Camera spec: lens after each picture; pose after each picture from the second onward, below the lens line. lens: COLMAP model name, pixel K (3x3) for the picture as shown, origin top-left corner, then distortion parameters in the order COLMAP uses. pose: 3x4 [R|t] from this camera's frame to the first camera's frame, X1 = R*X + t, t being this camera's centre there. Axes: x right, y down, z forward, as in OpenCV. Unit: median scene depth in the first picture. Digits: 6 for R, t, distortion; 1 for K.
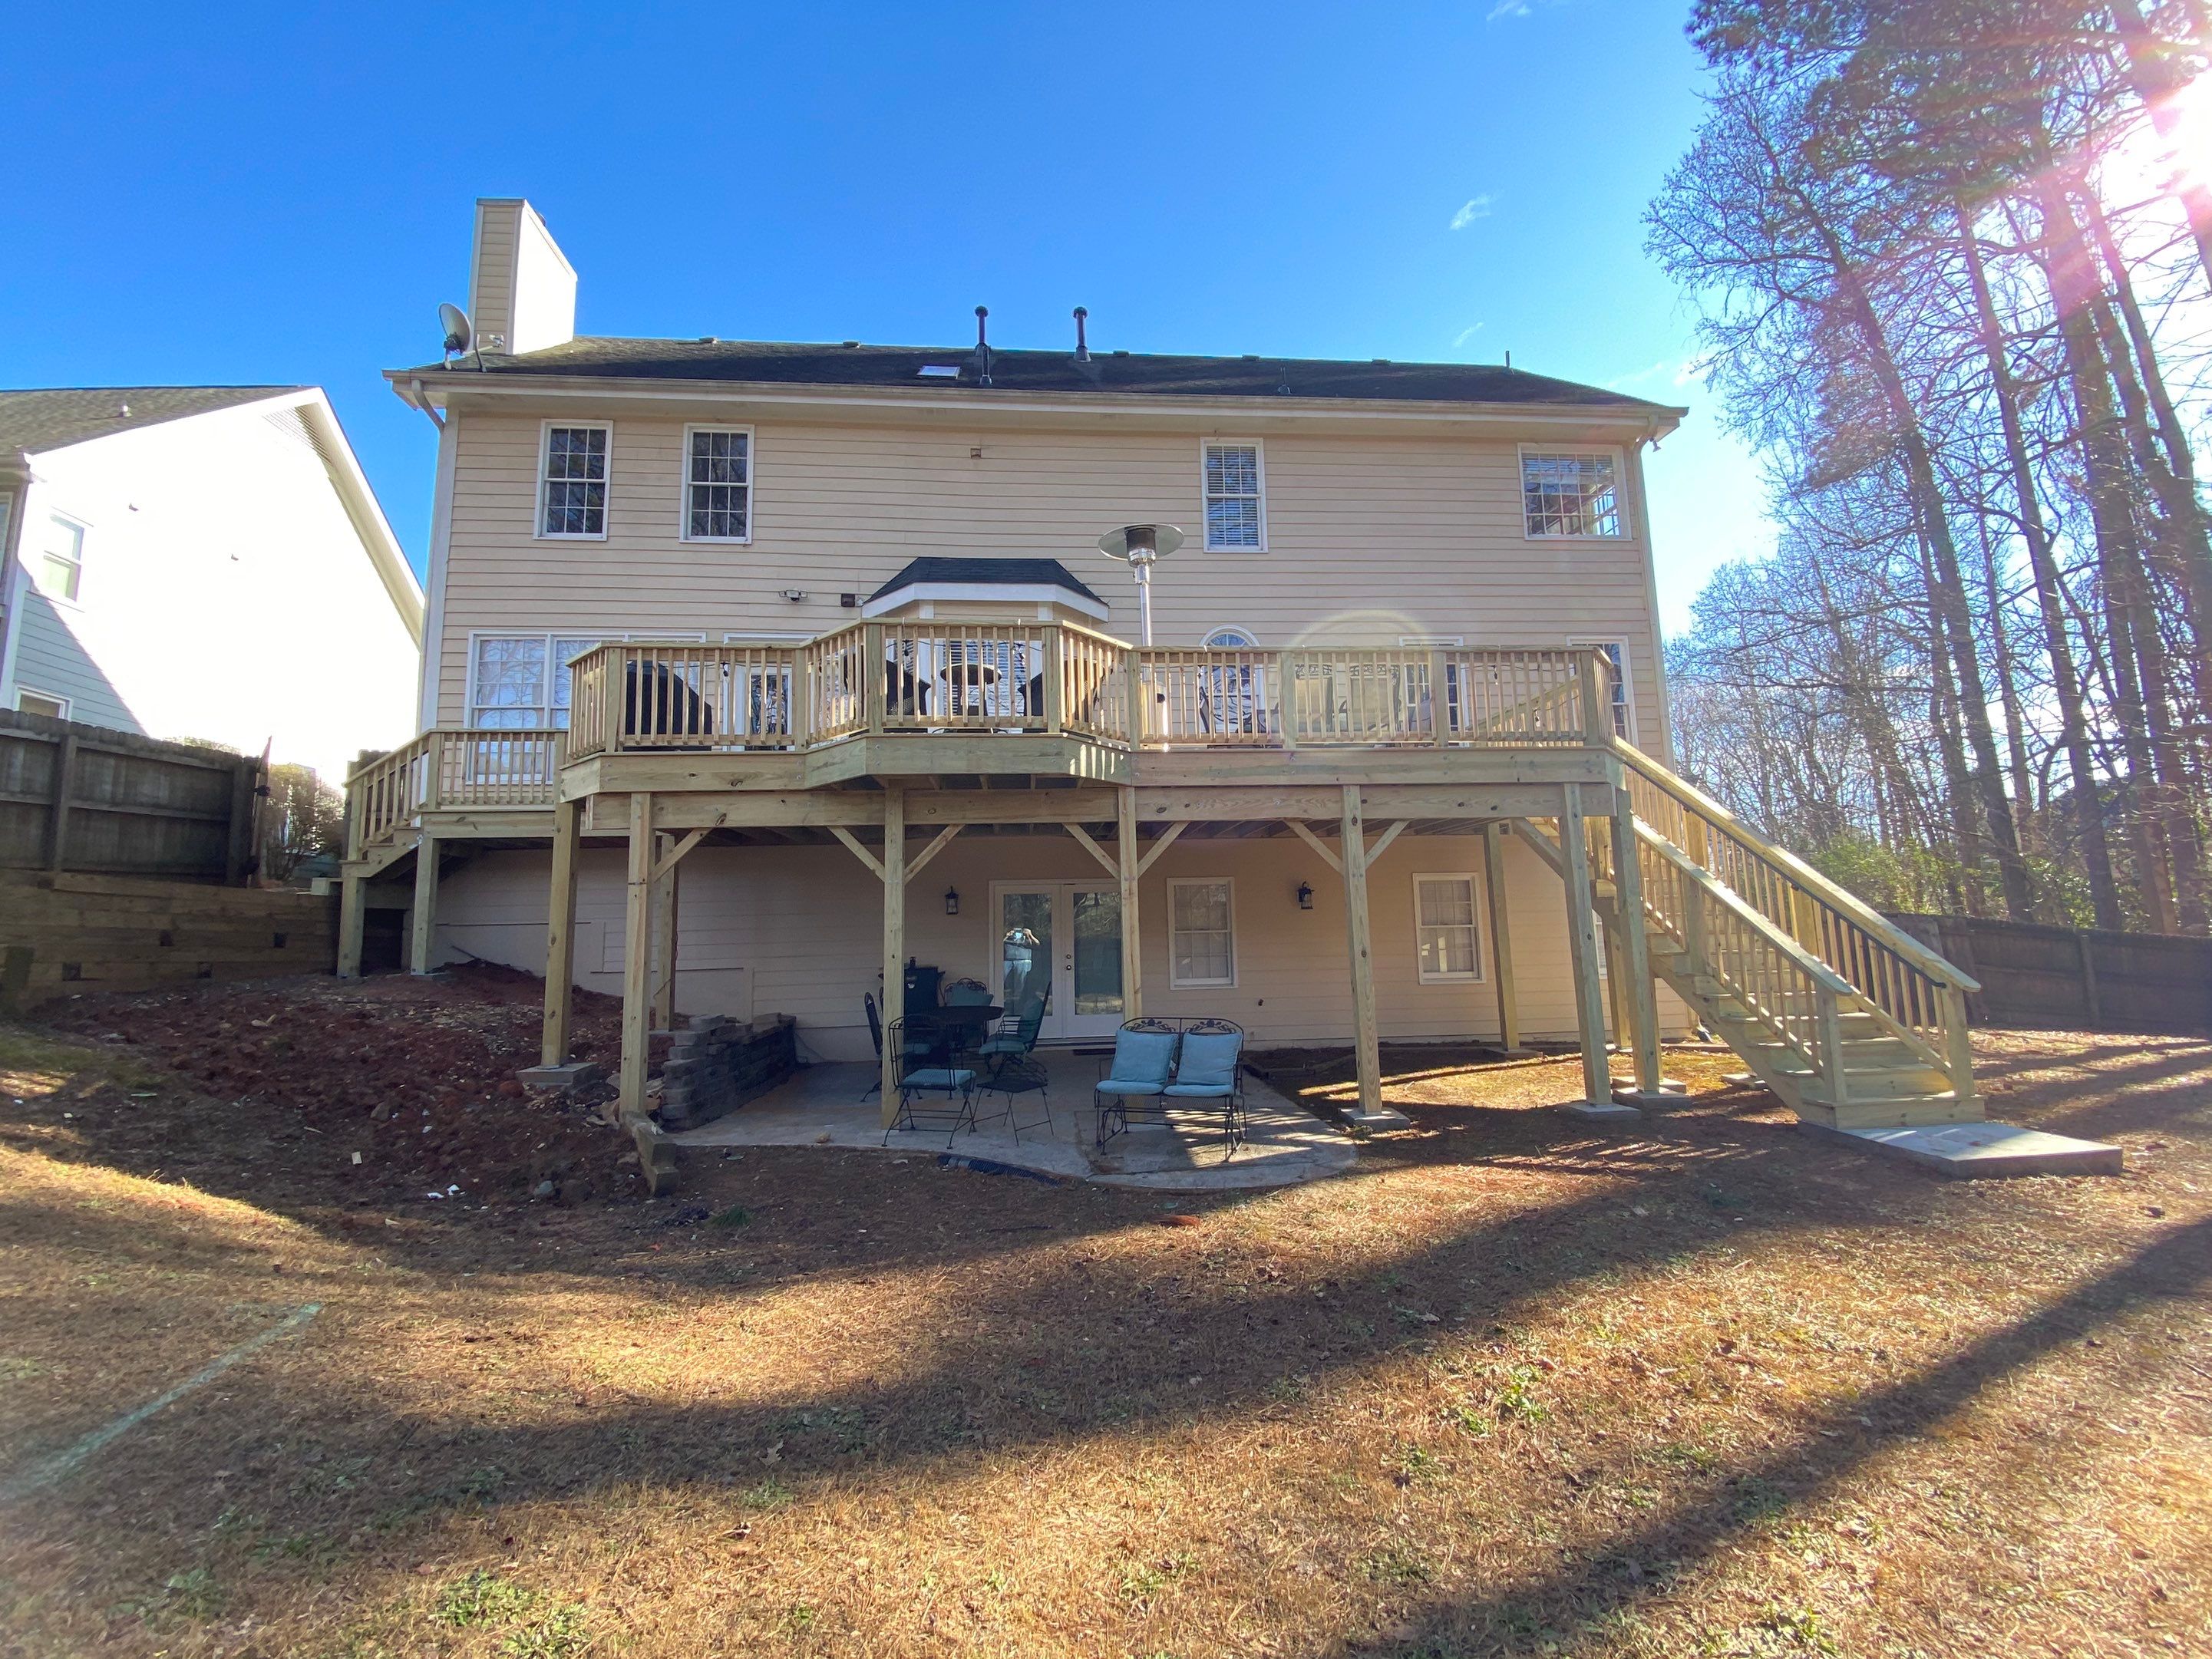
lens RADIAL K [[901.0, 0, 1098.3], [0, 901.0, 826.9], [0, 0, 1]] dist [0.022512, -0.020536]
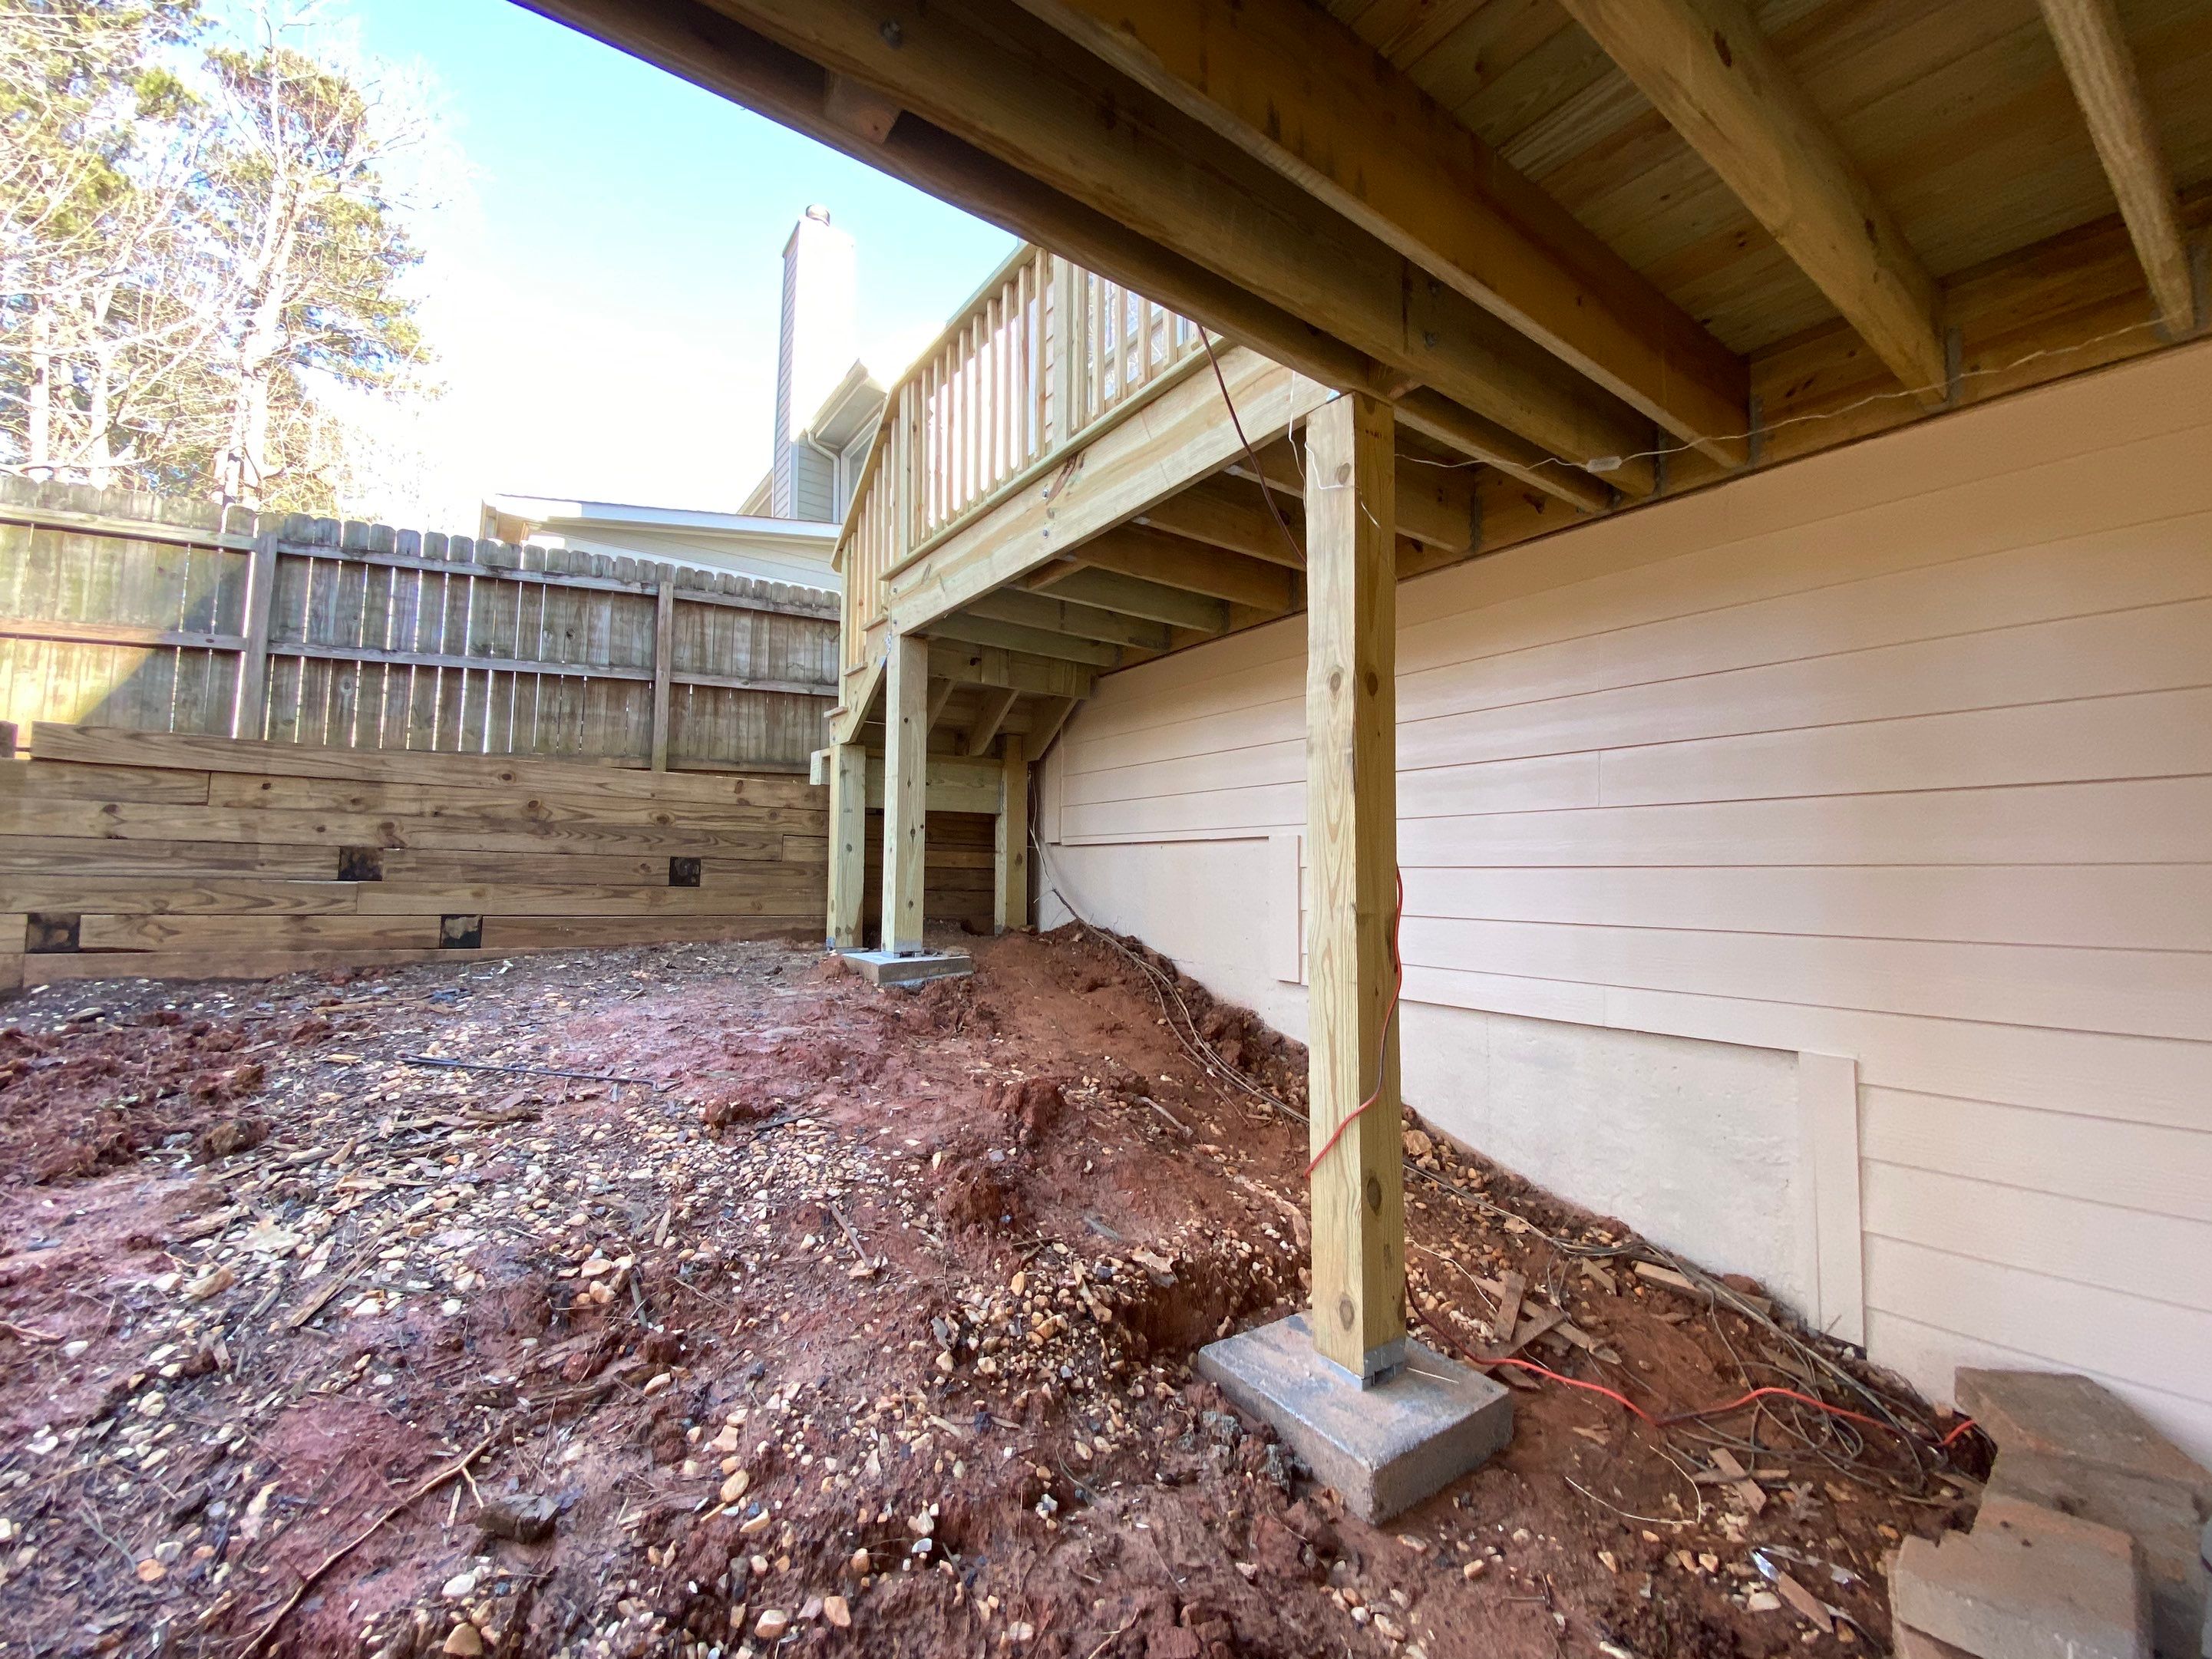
lens RADIAL K [[898.9, 0, 1099.1], [0, 898.9, 824.0], [0, 0, 1]] dist [0.023596, -0.020775]
pose [[0.511084, -0.025090, -0.859164, -0.277219], [0.084598, 0.996189, 0.021233, 0.082370], [0.855357, -0.083535, 0.511259, 0.716332]]
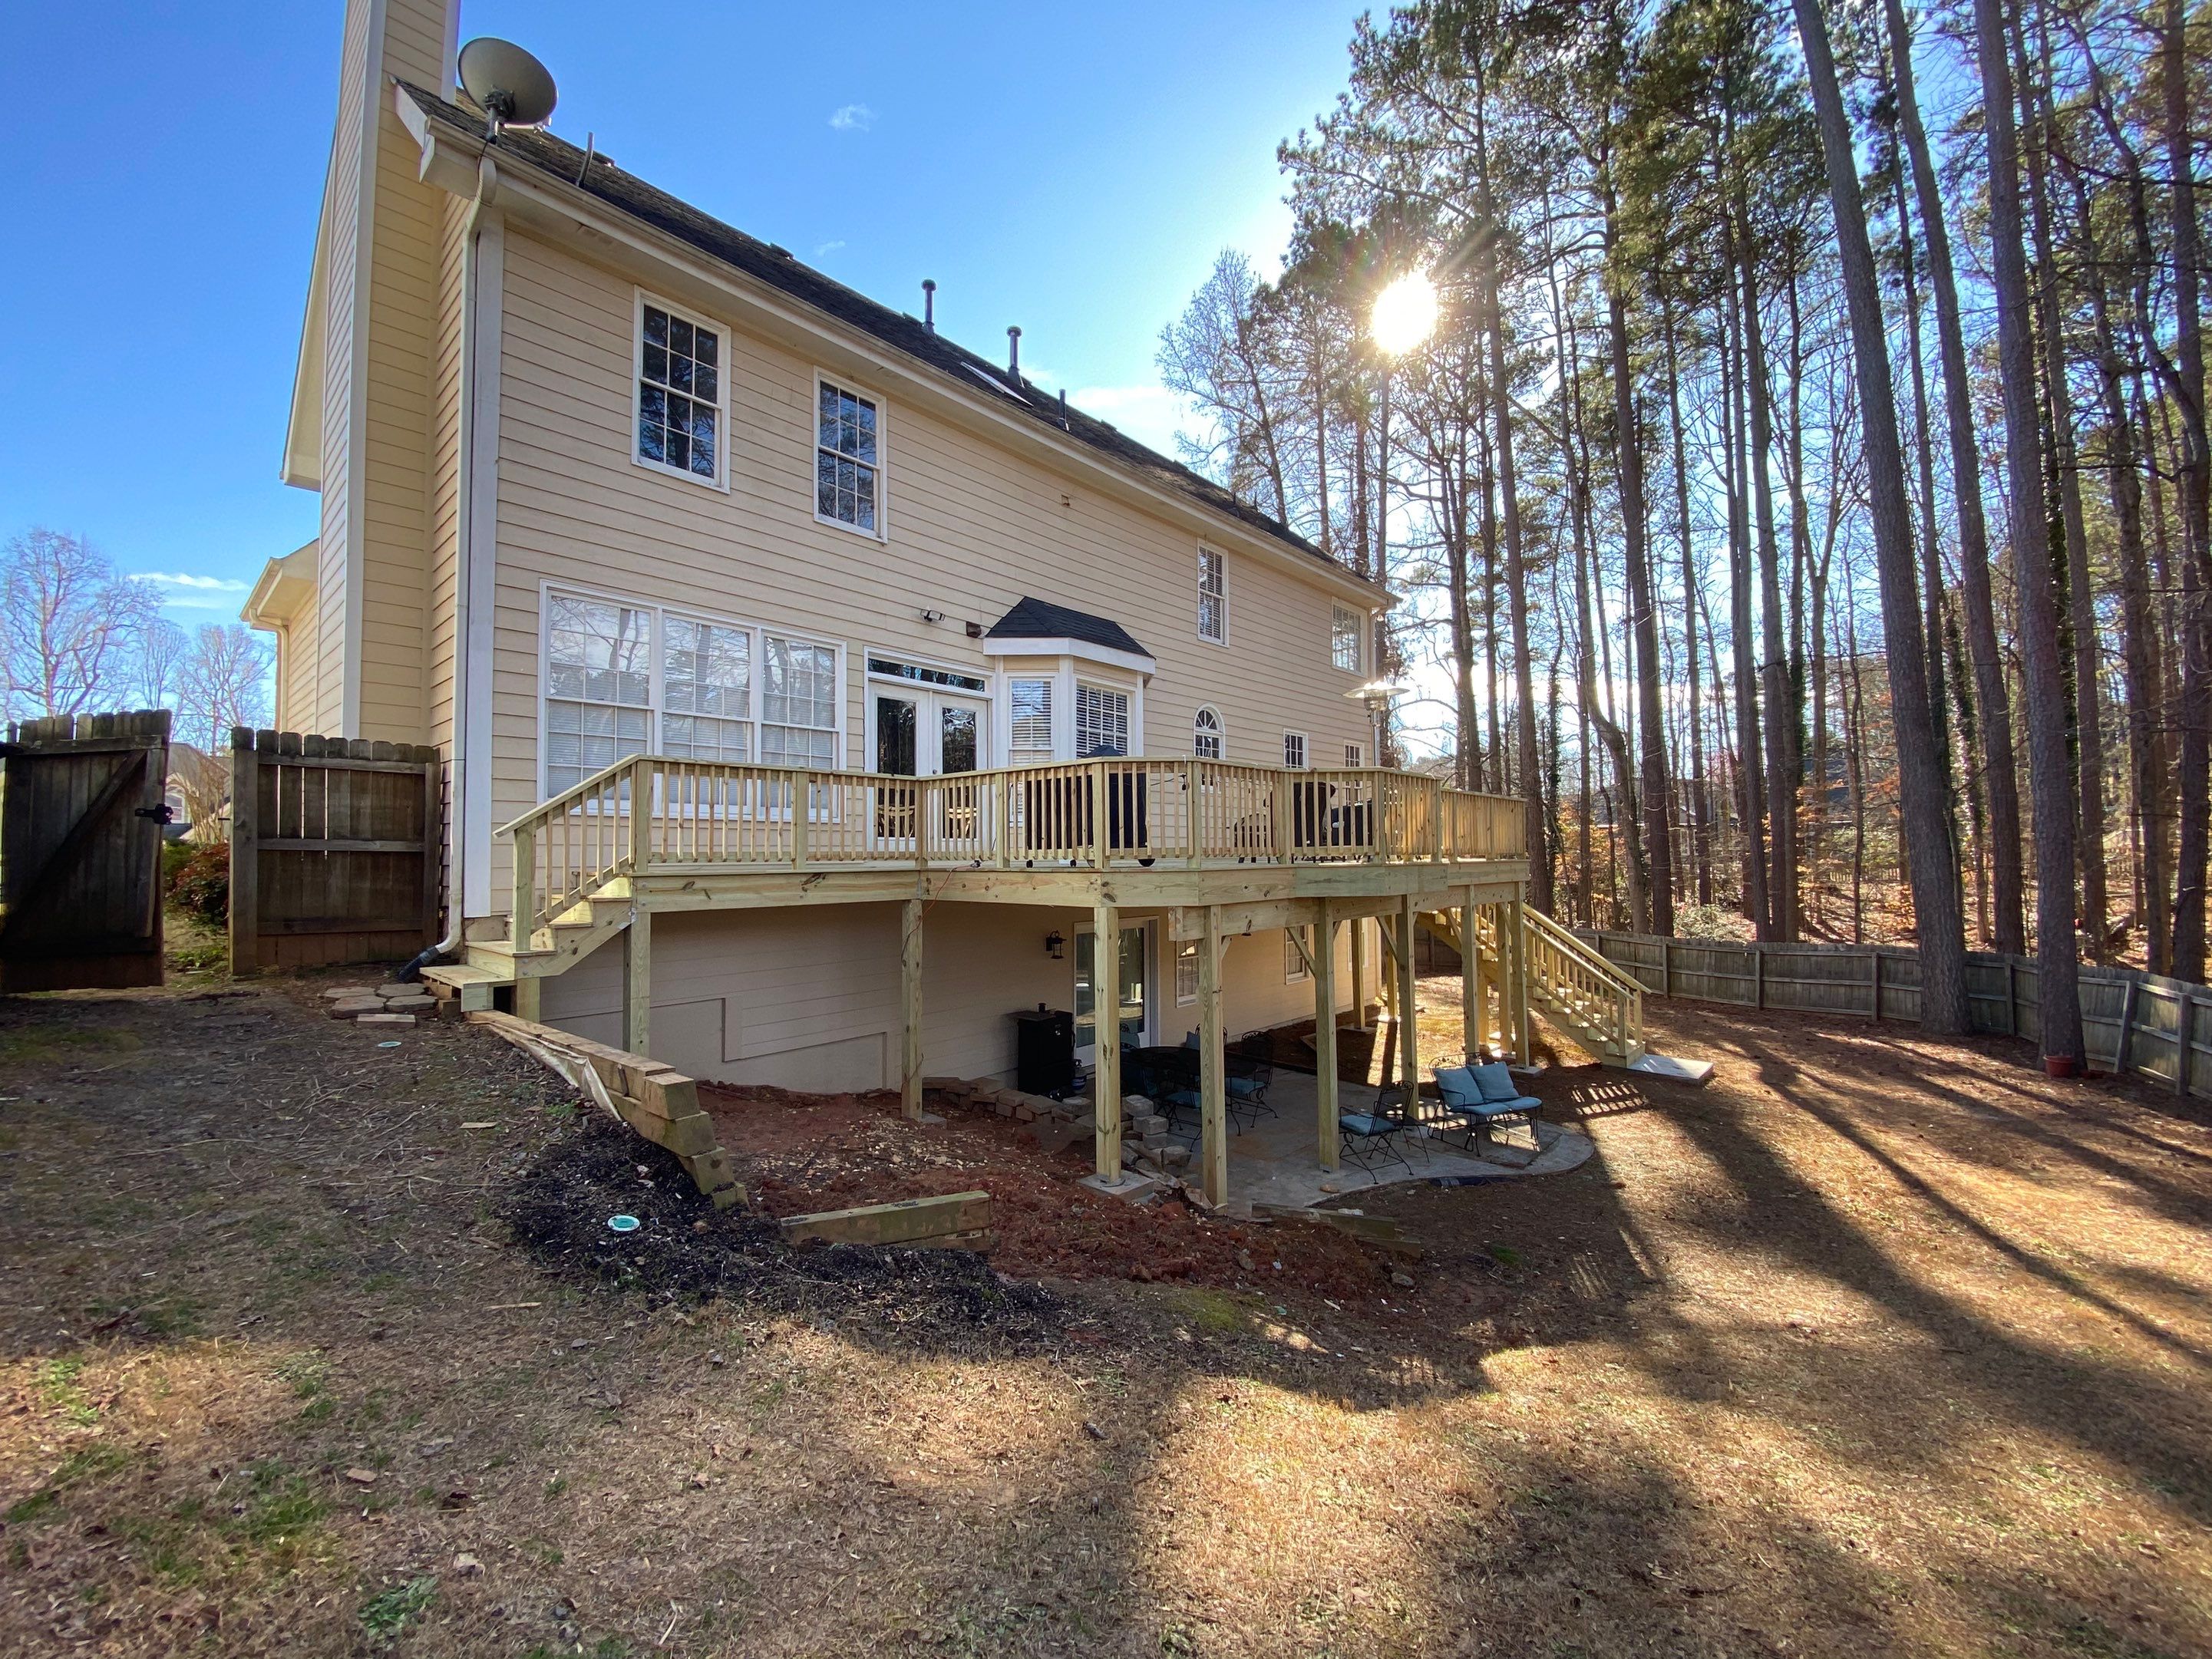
lens RADIAL K [[901.0, 0, 1098.3], [0, 901.0, 826.9], [0, 0, 1]] dist [0.022512, -0.020536]
pose [[0.727979, 0.042730, 0.684267, -0.802949], [-0.094490, 0.994785, 0.038406, -0.094950], [-0.679057, -0.092615, 0.728220, 0.209132]]
